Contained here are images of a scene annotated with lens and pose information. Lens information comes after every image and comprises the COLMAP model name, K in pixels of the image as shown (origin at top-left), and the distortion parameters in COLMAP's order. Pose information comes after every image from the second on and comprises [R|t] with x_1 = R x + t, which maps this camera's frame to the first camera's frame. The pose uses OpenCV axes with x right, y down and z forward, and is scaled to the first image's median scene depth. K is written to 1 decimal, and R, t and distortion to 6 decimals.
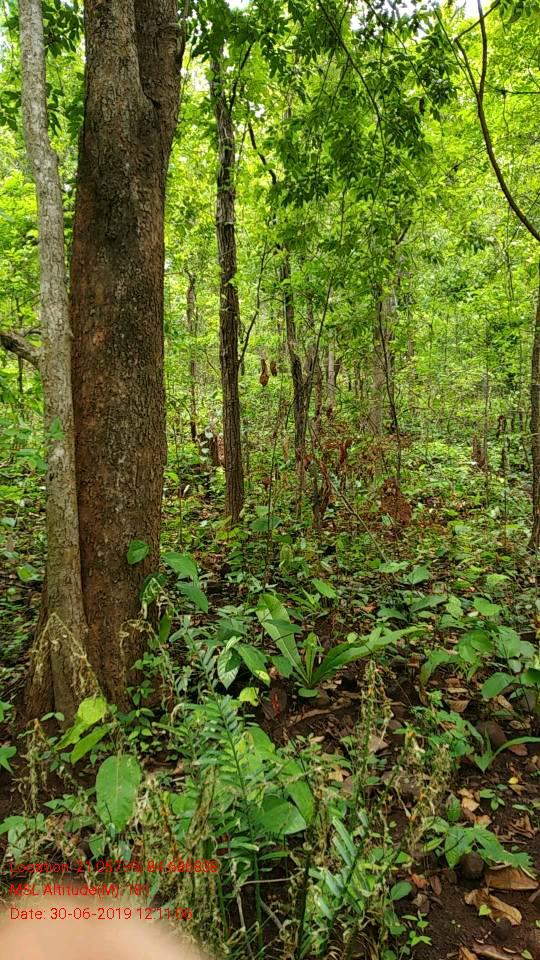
lens RADIAL K [[674.2, 0, 270.0], [0, 674.2, 480.0], [0, 0, 1]] dist [-0.001779, -0.001139]
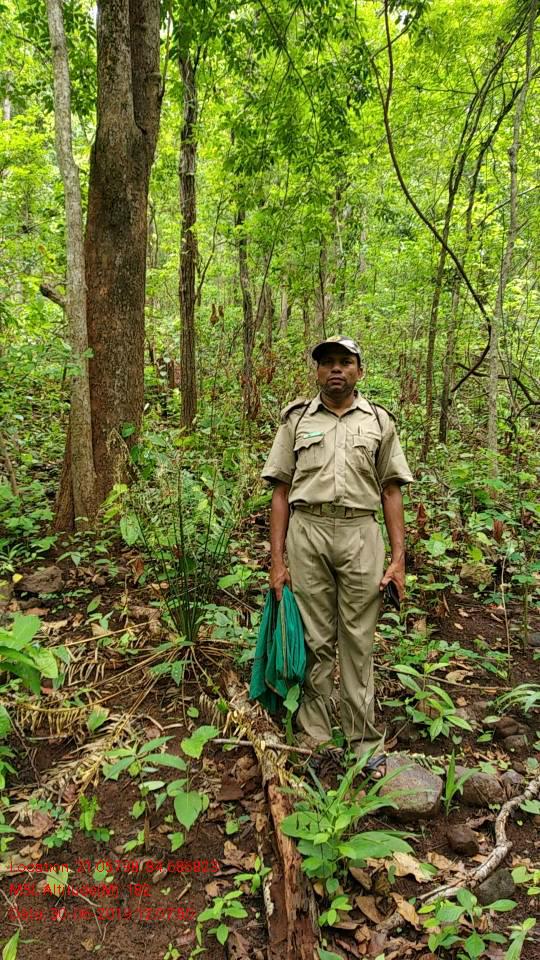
lens RADIAL K [[768.1, 0, 292.5], [0, 768.1, 478.3], [0, 0, 1]] dist [-0.007487, -0.007617]
pose [[0.995817, 0.031268, 0.085851, 0.020142], [-0.037869, 0.996360, 0.076375, 0.034876], [-0.083150, -0.079306, 0.993376, -0.438791]]
